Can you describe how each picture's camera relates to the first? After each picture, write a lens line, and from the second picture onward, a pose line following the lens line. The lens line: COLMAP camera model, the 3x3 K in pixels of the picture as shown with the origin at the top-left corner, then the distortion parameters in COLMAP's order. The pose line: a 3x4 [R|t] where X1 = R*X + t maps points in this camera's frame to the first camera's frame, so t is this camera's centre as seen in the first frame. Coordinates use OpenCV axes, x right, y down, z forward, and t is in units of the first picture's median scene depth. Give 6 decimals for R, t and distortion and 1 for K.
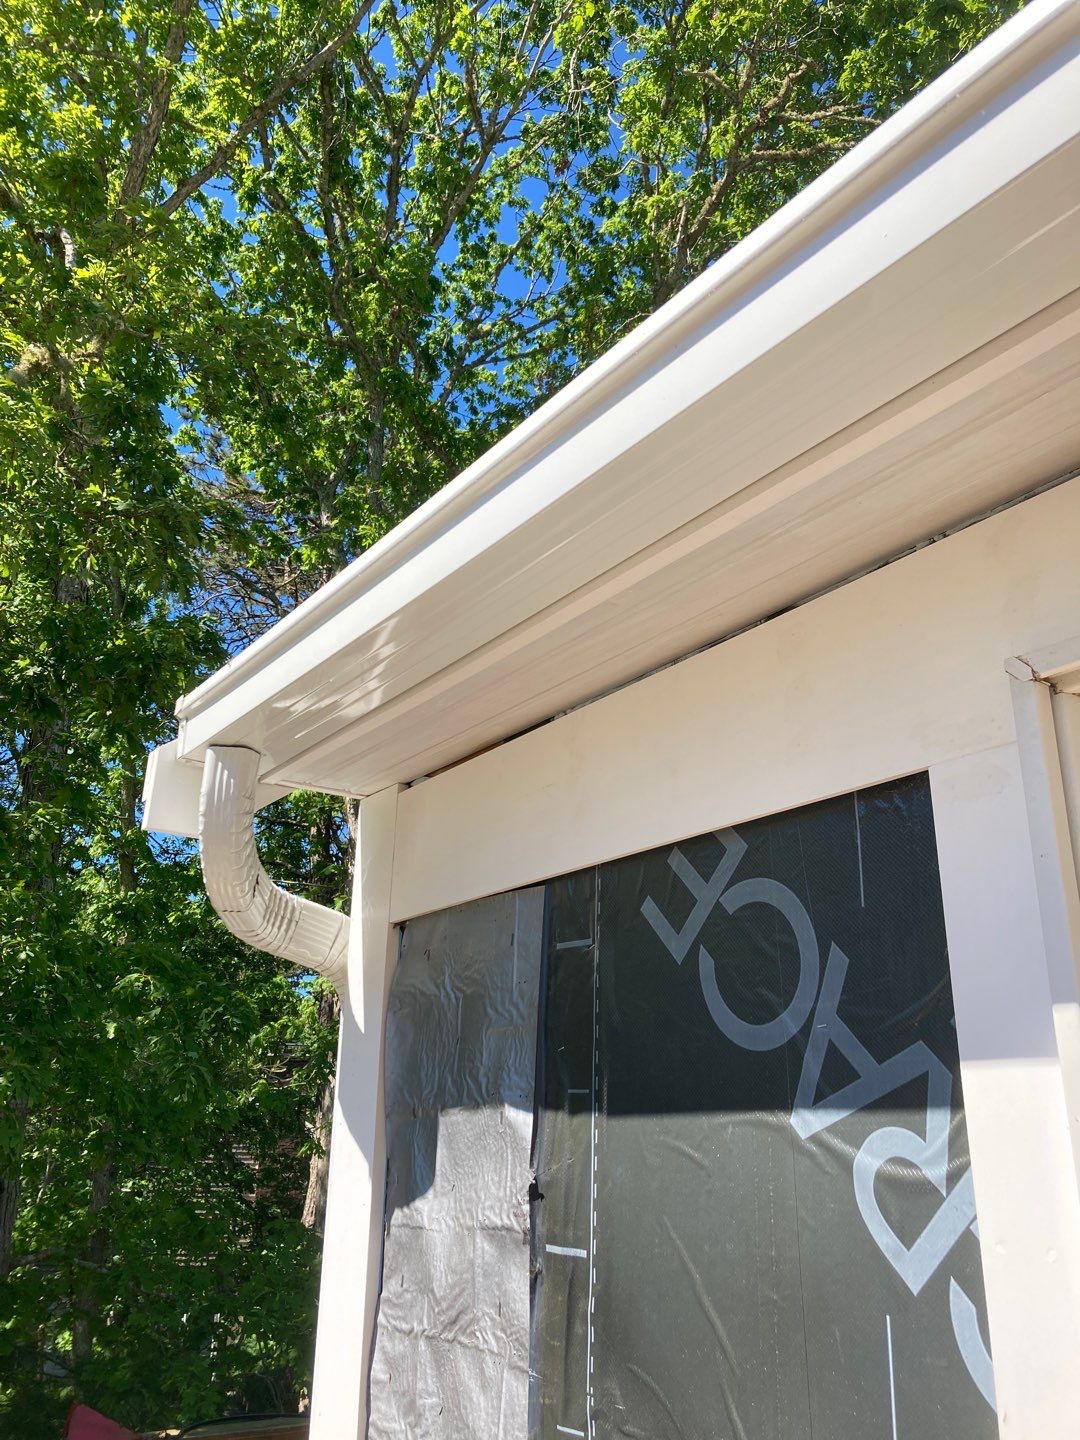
lens RADIAL K [[1112.4, 0, 565.6], [0, 1112.4, 713.4], [0, 0, 1]] dist [-0.008722, -0.004497]
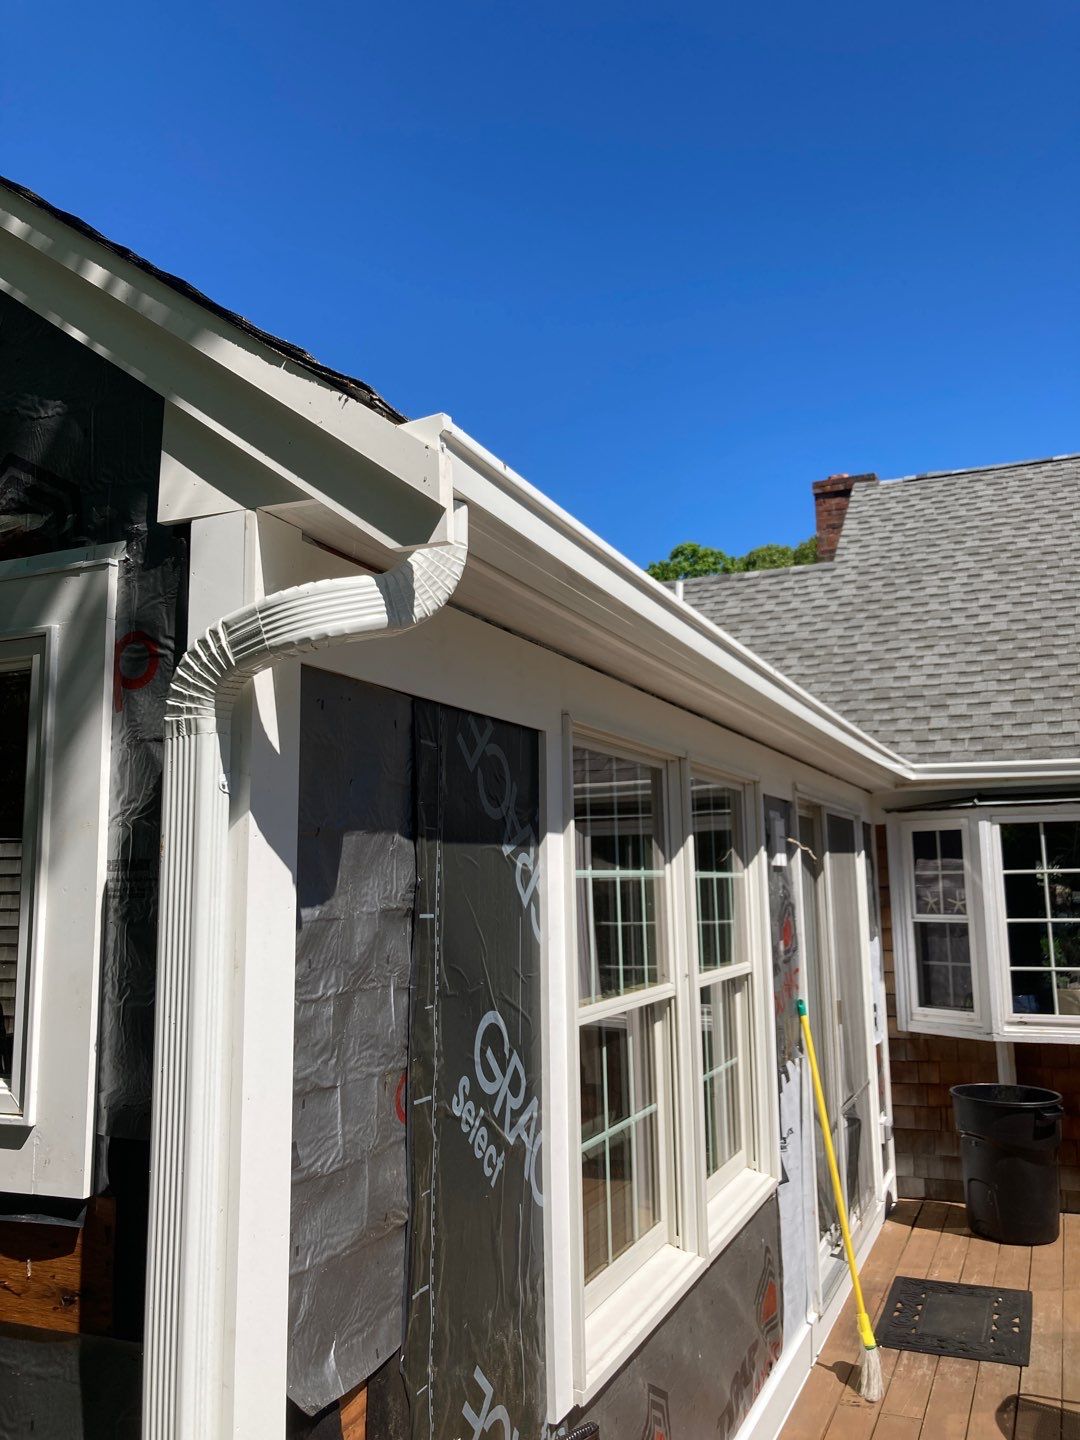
lens RADIAL K [[1194.9, 0, 544.2], [0, 1194.9, 708.2], [0, 0, 1]] dist [0.009853, -0.005355]
pose [[-0.486872, 0.139435, 0.862272, -1.735209], [-0.286739, 0.906956, -0.308564, 0.709166], [-0.825068, -0.397478, -0.401590, 1.717277]]
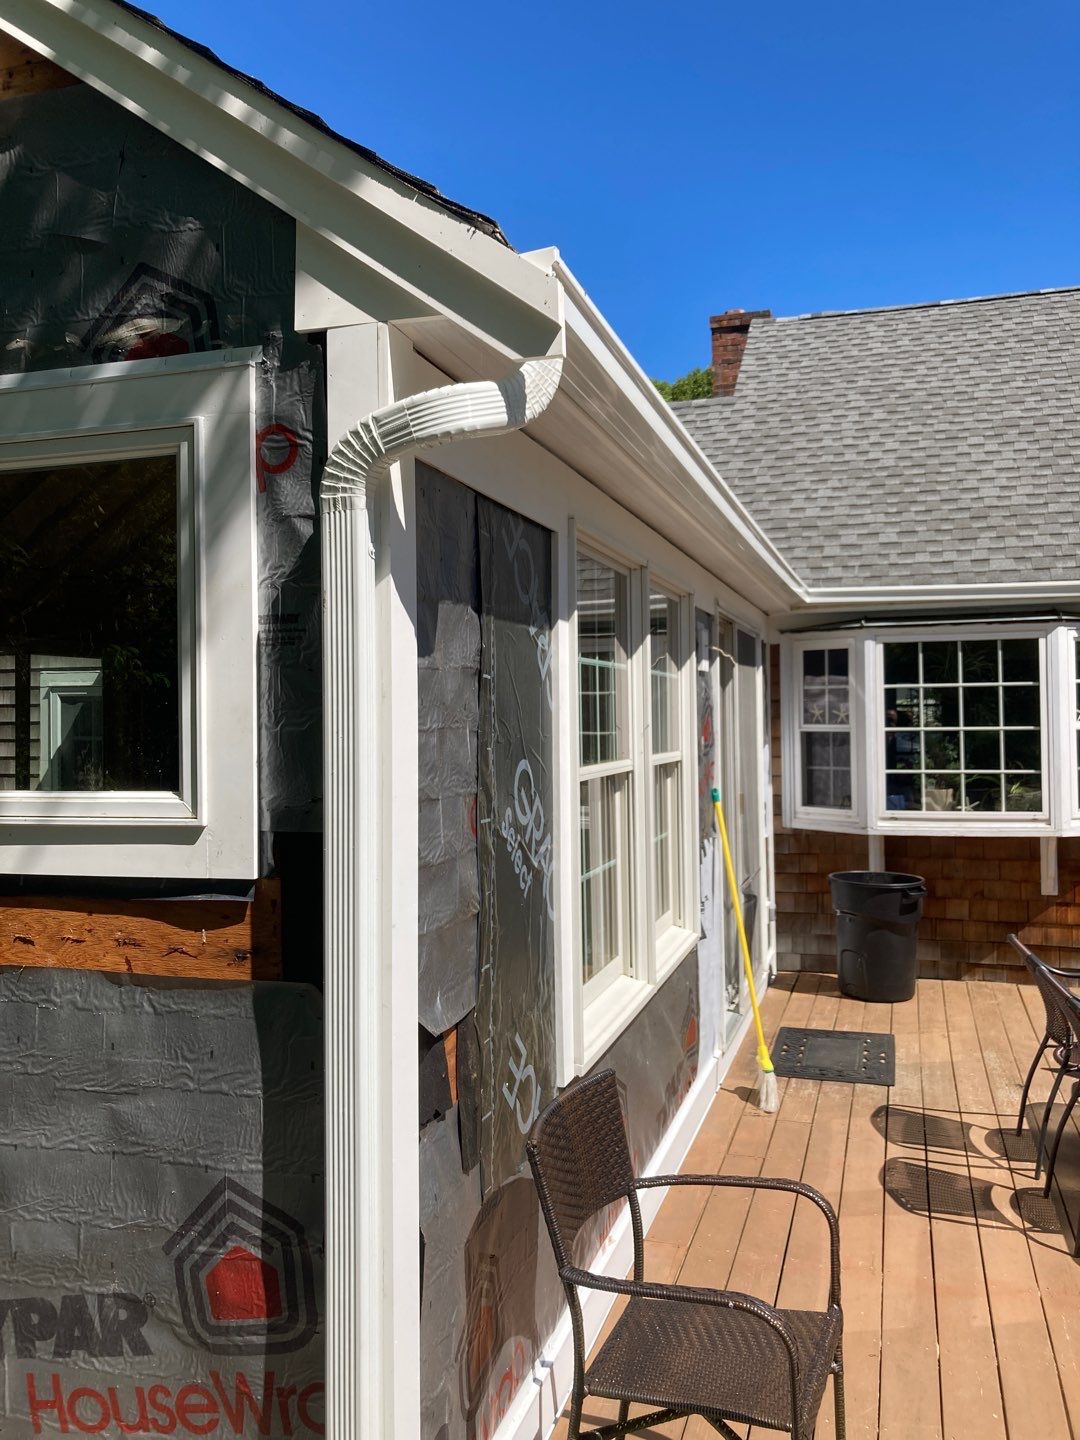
lens RADIAL K [[1193.4, 0, 533.6], [0, 1193.4, 702.2], [0, 0, 1]] dist [0.070481, -0.217826]
pose [[-0.577132, 0.022106, 0.816352, -1.888253], [-0.271300, 0.937670, -0.217191, 0.993447], [-0.770270, -0.346824, -0.535162, 2.113566]]
